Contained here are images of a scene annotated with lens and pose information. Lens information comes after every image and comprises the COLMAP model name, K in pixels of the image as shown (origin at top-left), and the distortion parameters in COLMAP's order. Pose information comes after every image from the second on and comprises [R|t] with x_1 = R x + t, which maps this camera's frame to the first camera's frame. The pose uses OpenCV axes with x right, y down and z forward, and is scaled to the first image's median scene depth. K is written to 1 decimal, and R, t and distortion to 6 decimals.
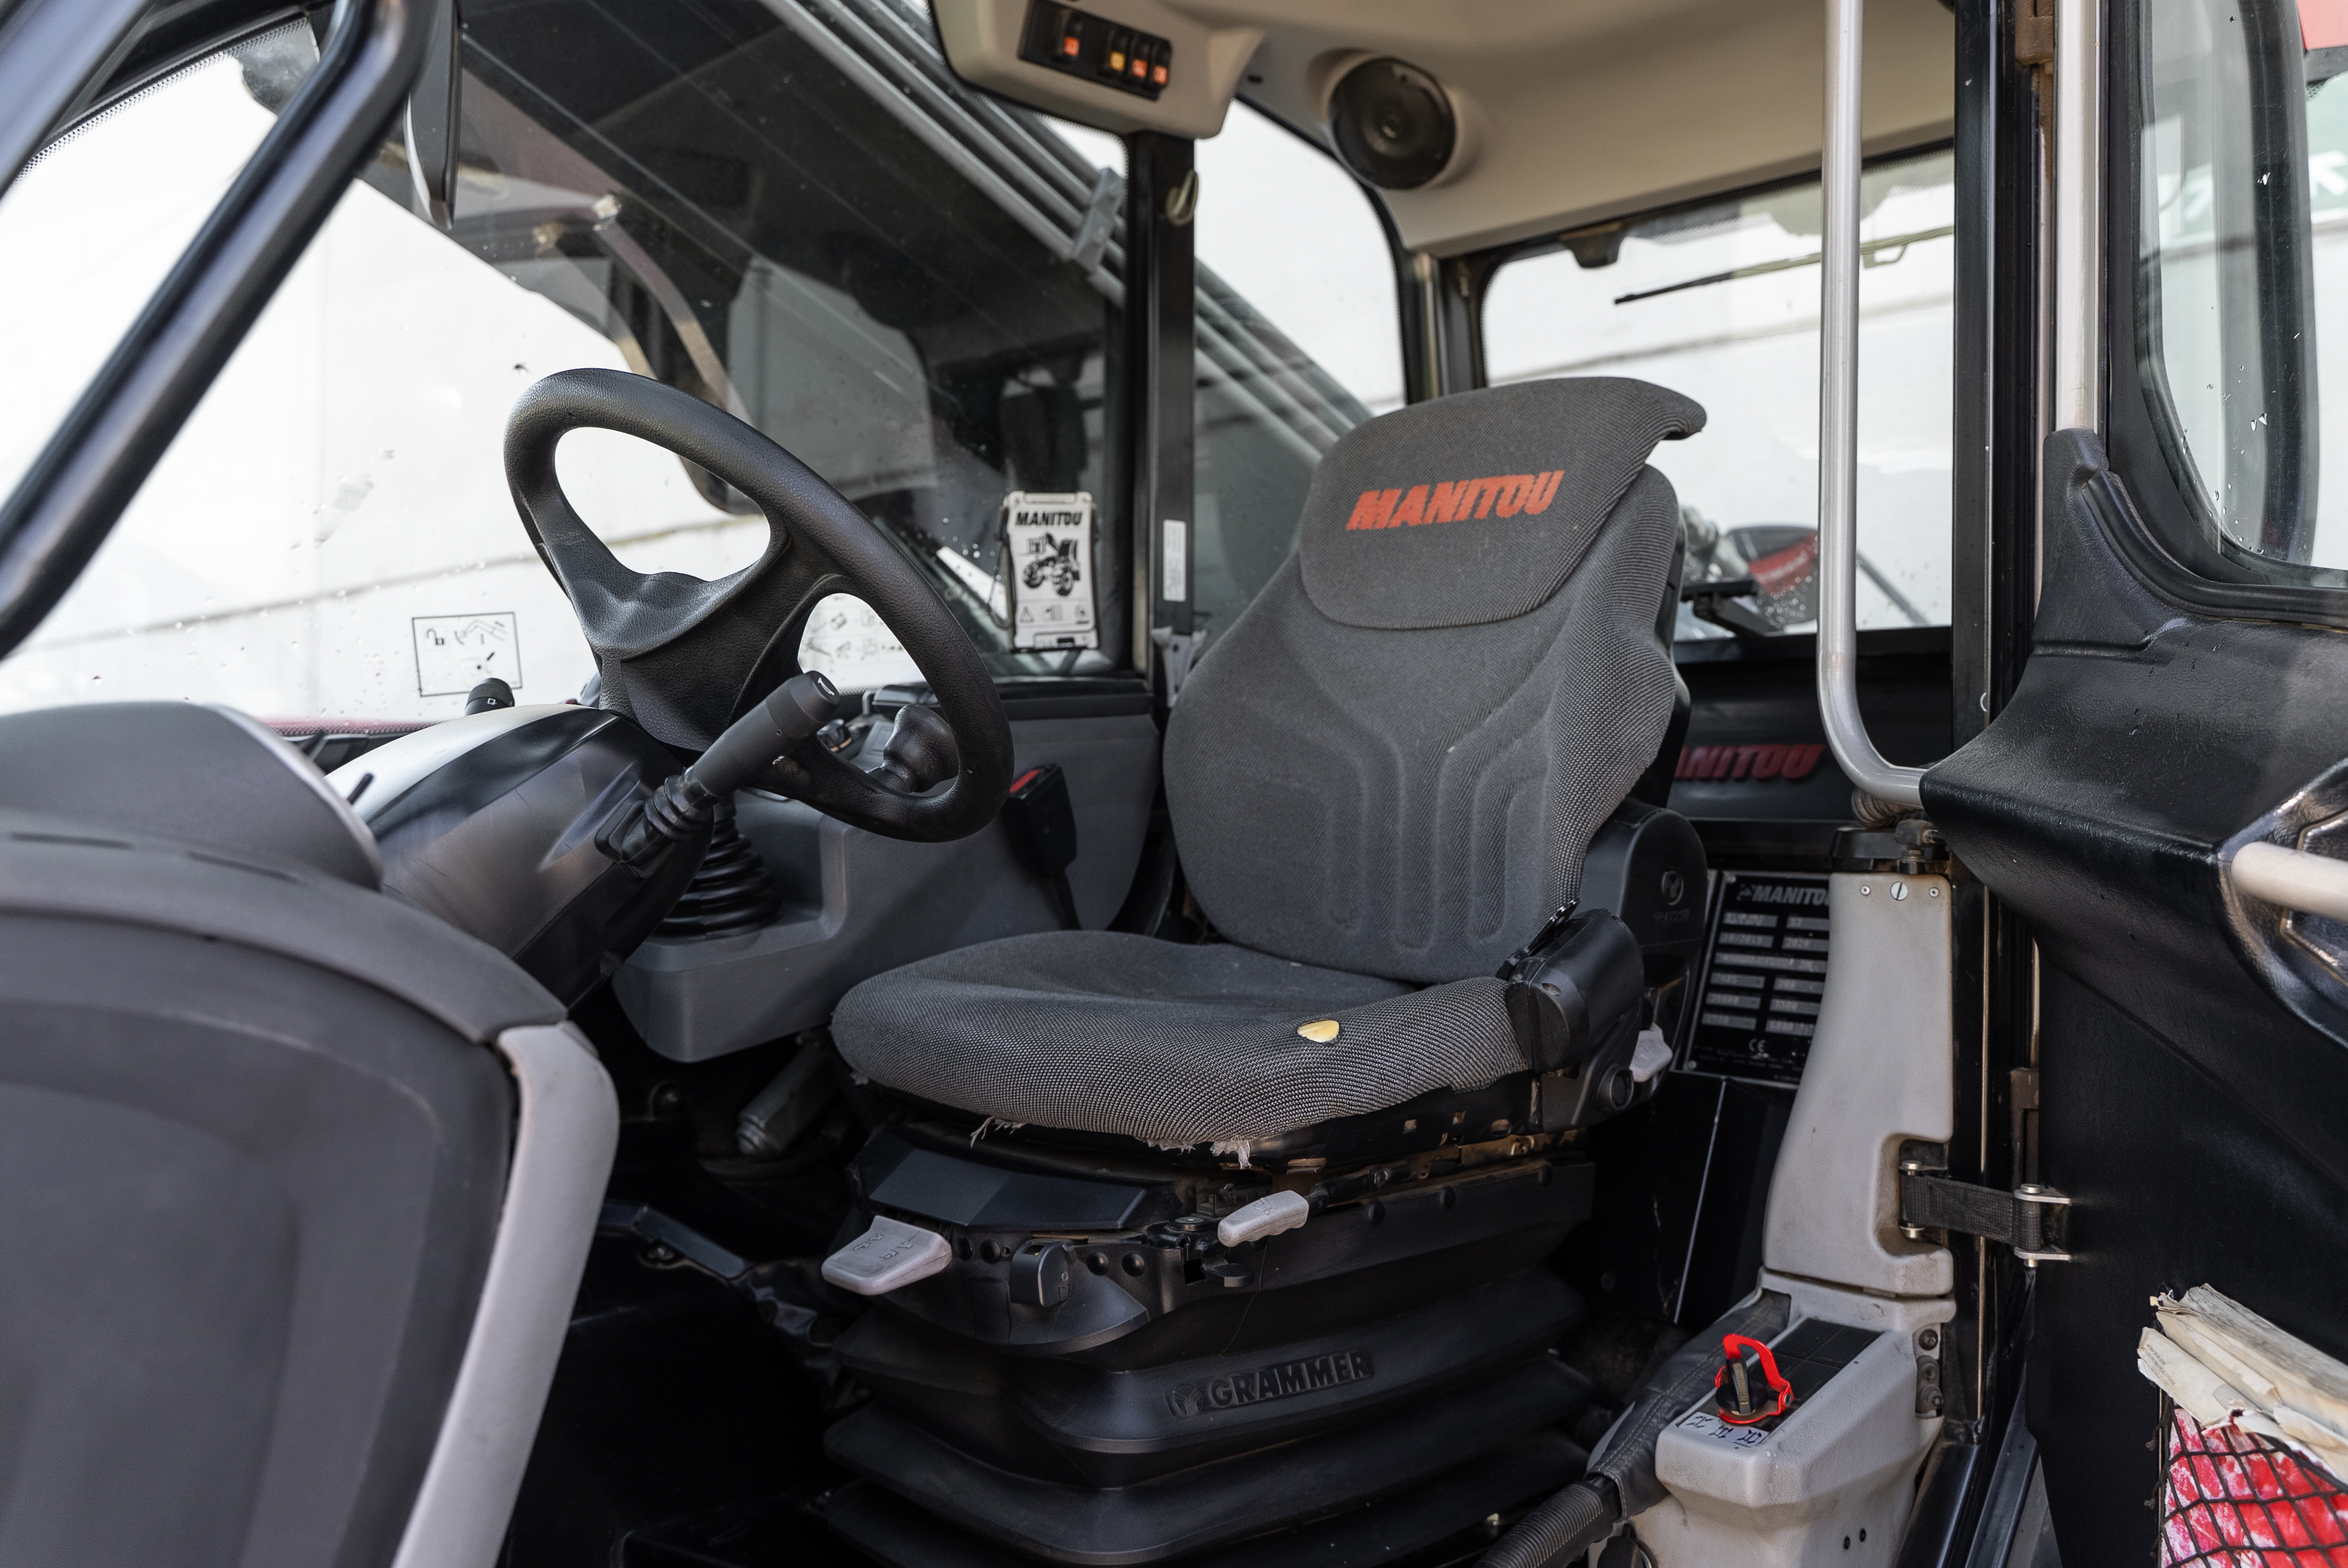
lens RADIAL K [[1921.6, 0, 1173.1], [0, 1921.6, 792.8], [0, 0, 1]] dist [0.010338, -0.001671]
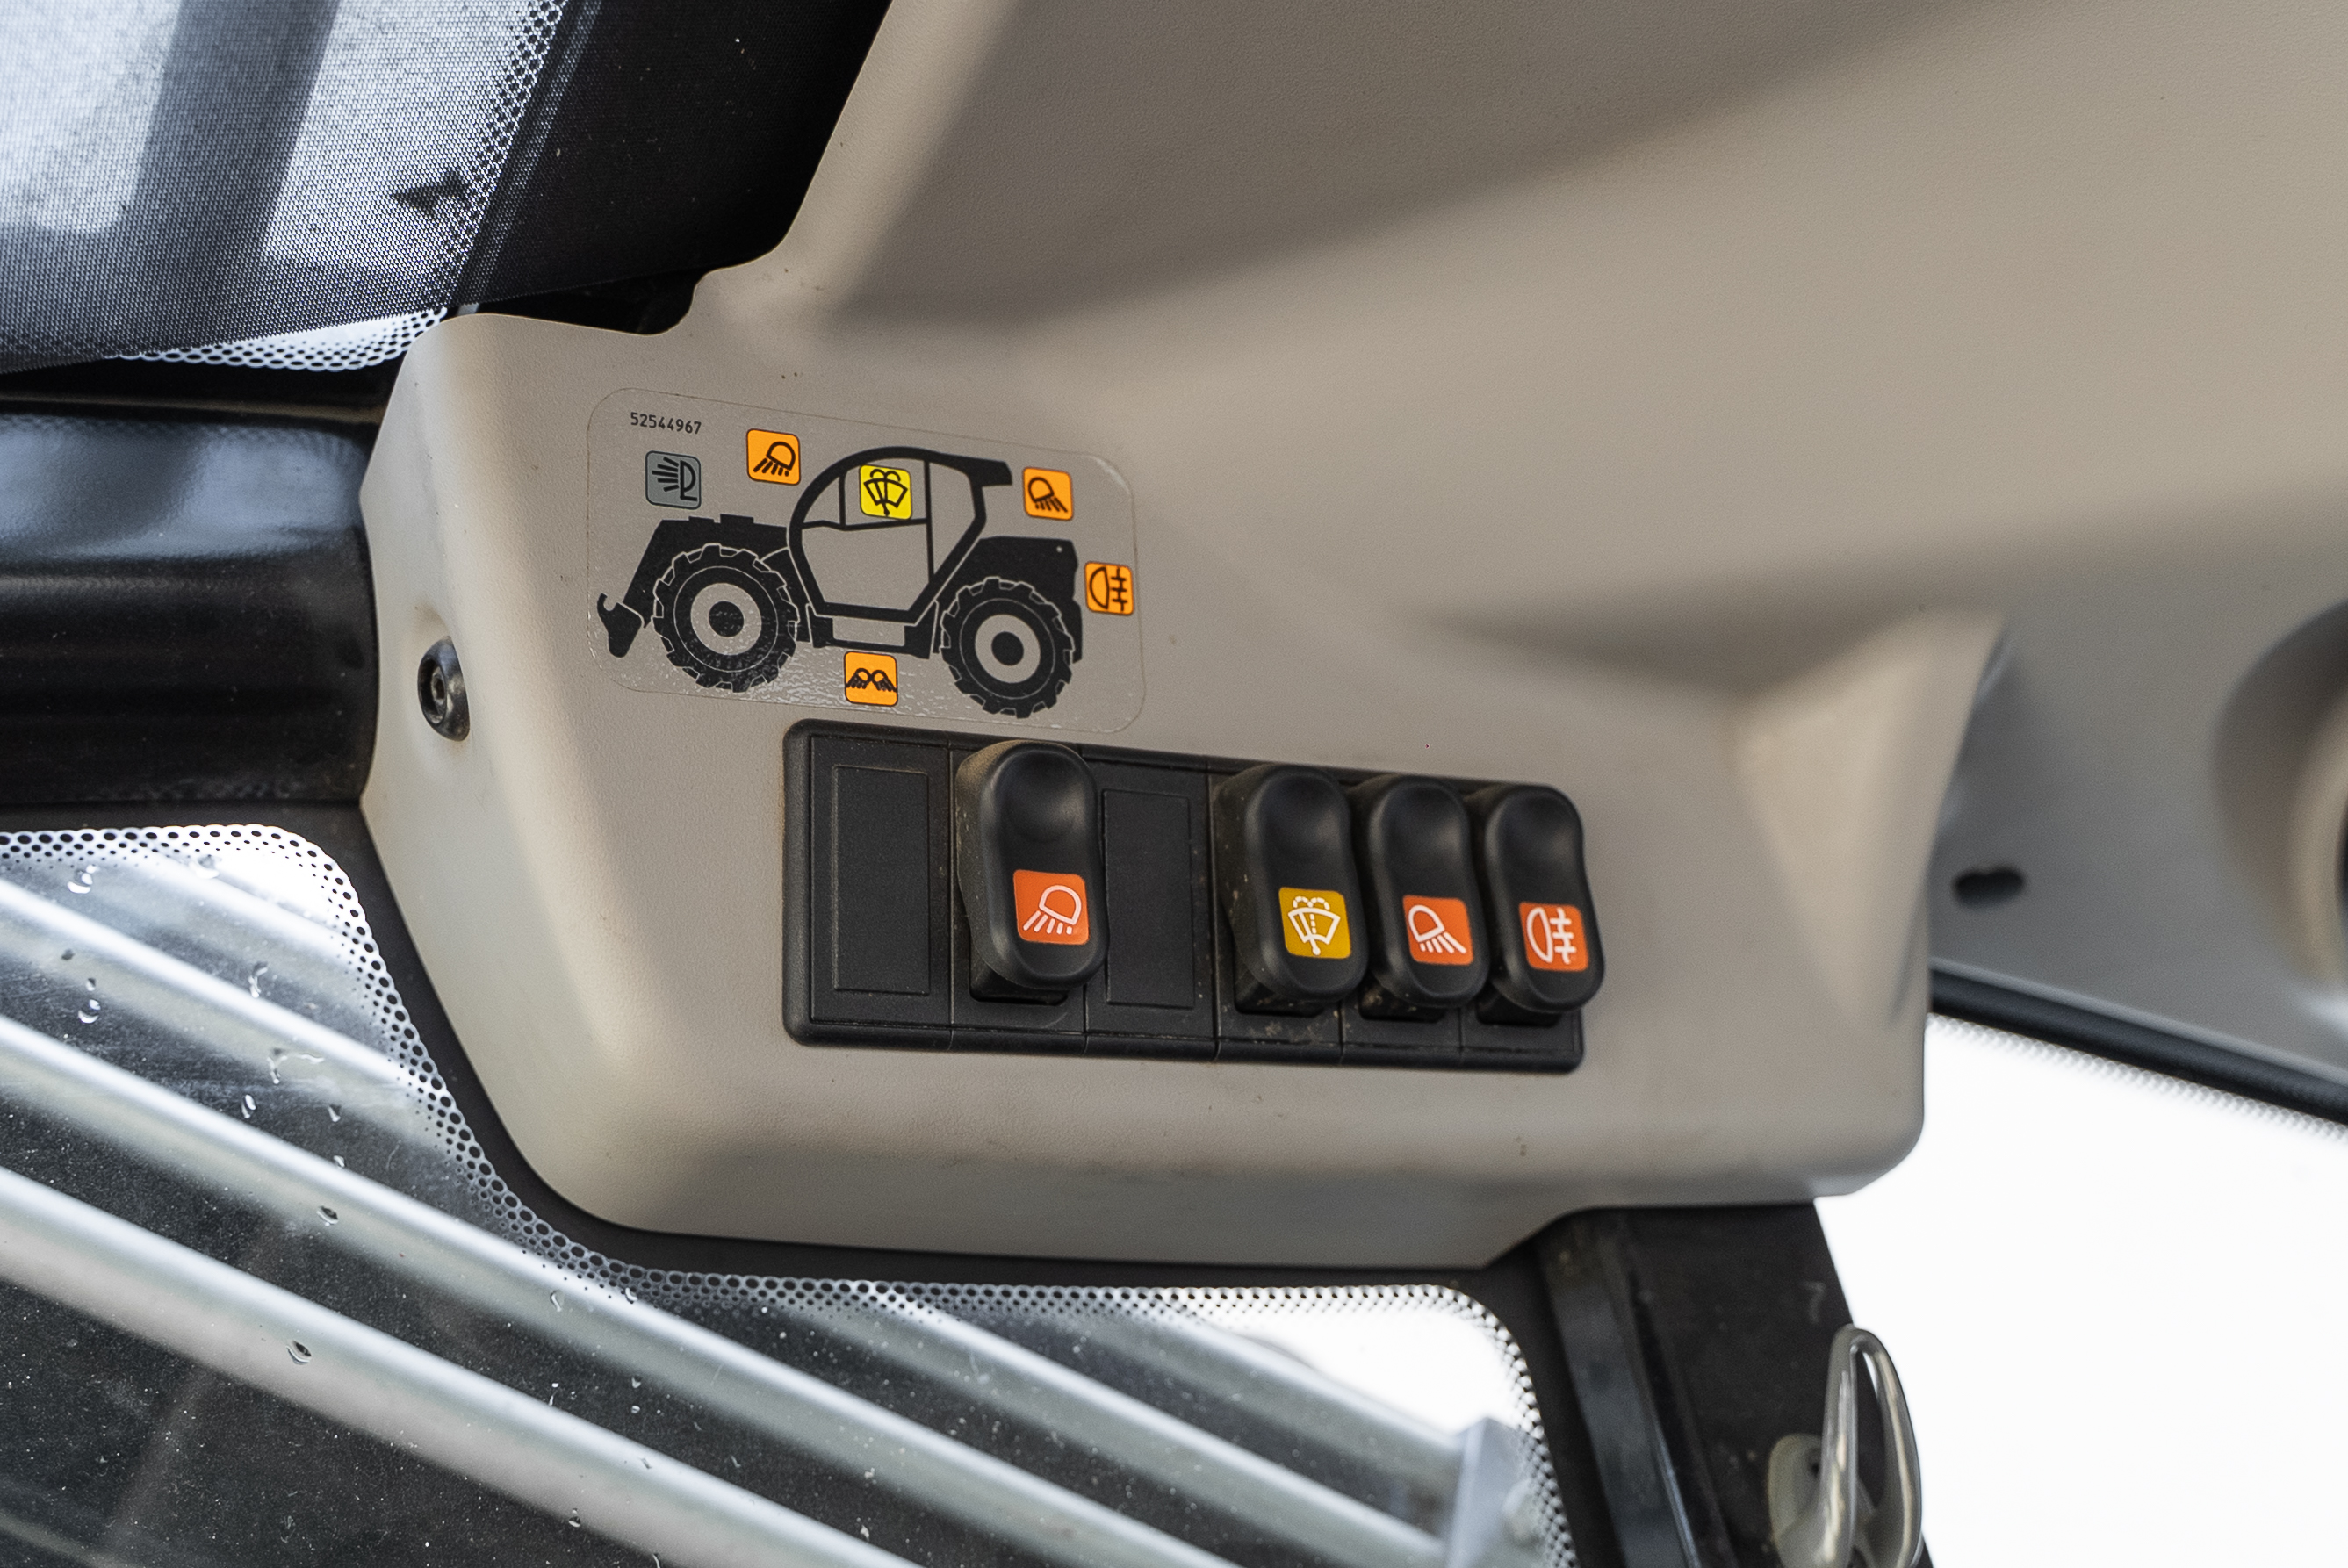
lens RADIAL K [[1953.8, 0, 1170.8], [0, 1953.8, 787.8], [0, 0, 1]] dist [-0.130747, -0.002046]
pose [[0.925114, -0.304570, -0.226719, 0.007527], [0.109222, 0.785346, -0.609346, -0.263699], [0.363641, 0.538951, 0.759800, 0.816631]]
